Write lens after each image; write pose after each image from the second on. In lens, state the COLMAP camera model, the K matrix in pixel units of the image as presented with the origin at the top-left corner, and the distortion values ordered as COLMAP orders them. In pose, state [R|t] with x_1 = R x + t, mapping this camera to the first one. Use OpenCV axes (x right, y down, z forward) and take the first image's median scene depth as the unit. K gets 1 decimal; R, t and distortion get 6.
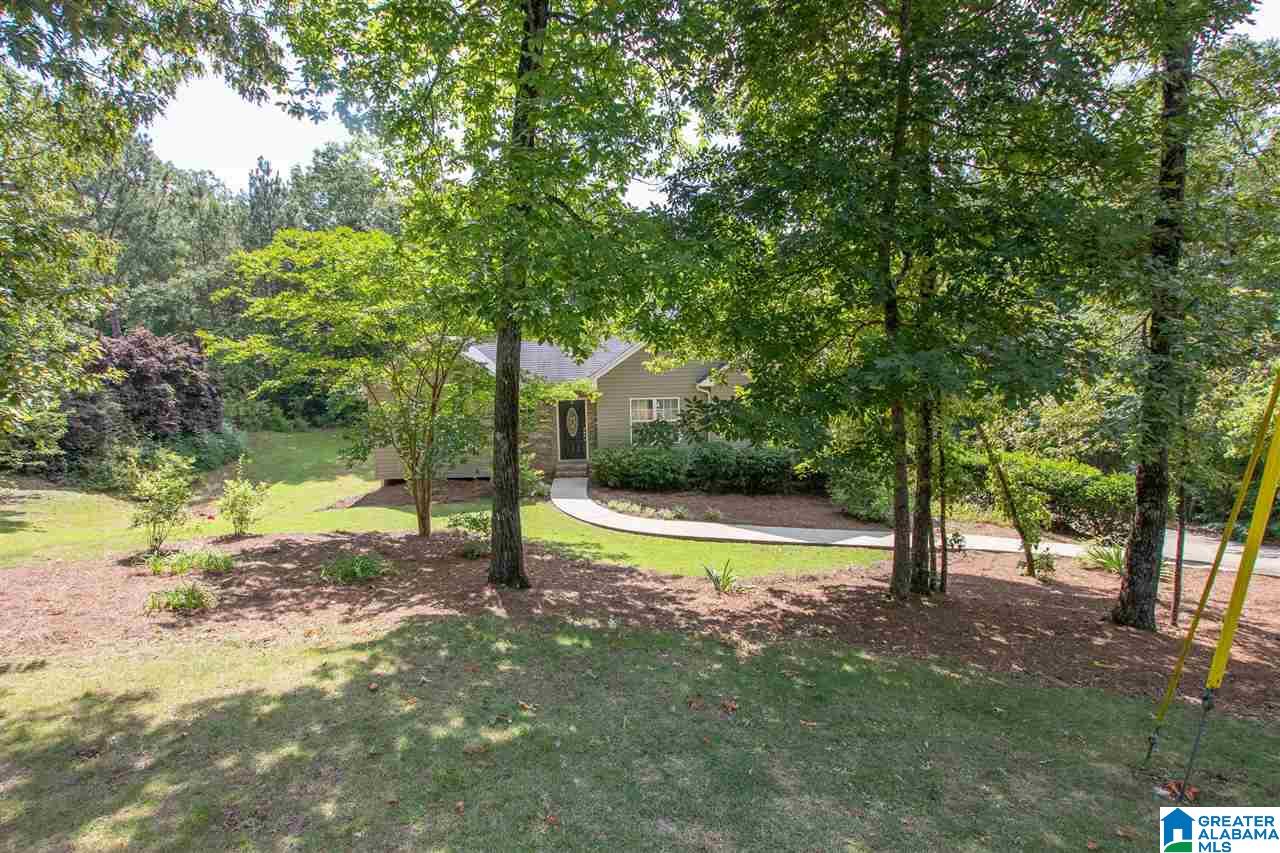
lens RADIAL K [[594.9, 0, 638.0], [0, 594.9, 425.9], [0, 0, 1]] dist [-0.035994, 0.006673]
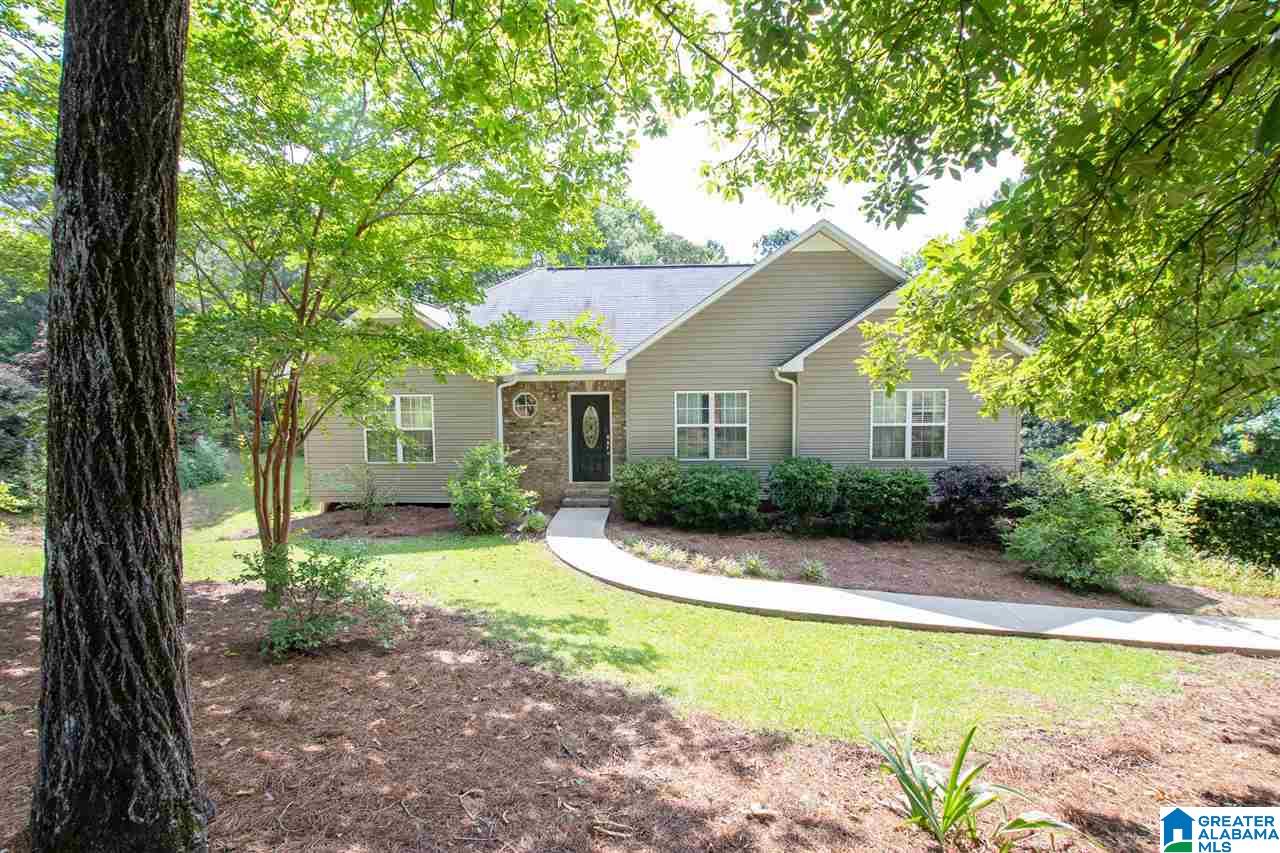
lens RADIAL K [[594.9, 0, 630.1], [0, 594.9, 430.2], [0, 0, 1]] dist [-0.035994, 0.006673]
pose [[0.994542, 0.010610, -0.103796, 0.007518], [-0.018153, 0.997240, -0.071994, 0.053053], [0.102746, 0.073485, 0.991990, 0.367201]]
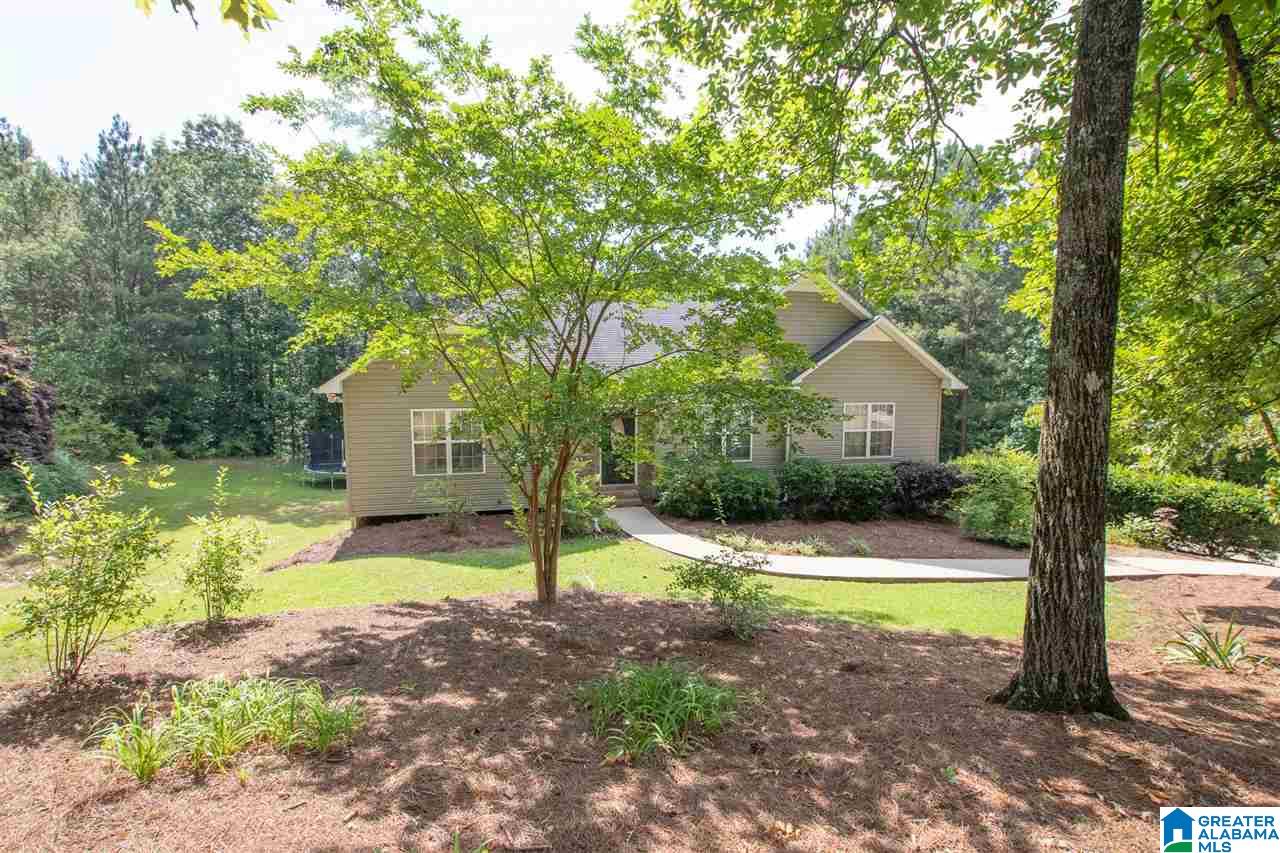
lens RADIAL K [[594.9, 0, 635.9], [0, 594.9, 428.7], [0, 0, 1]] dist [-0.035994, 0.006673]
pose [[0.978372, 0.000356, 0.206853, -0.292947], [0.011200, 0.998440, -0.054694, 0.032130], [-0.206550, 0.055828, 0.976842, 0.280432]]
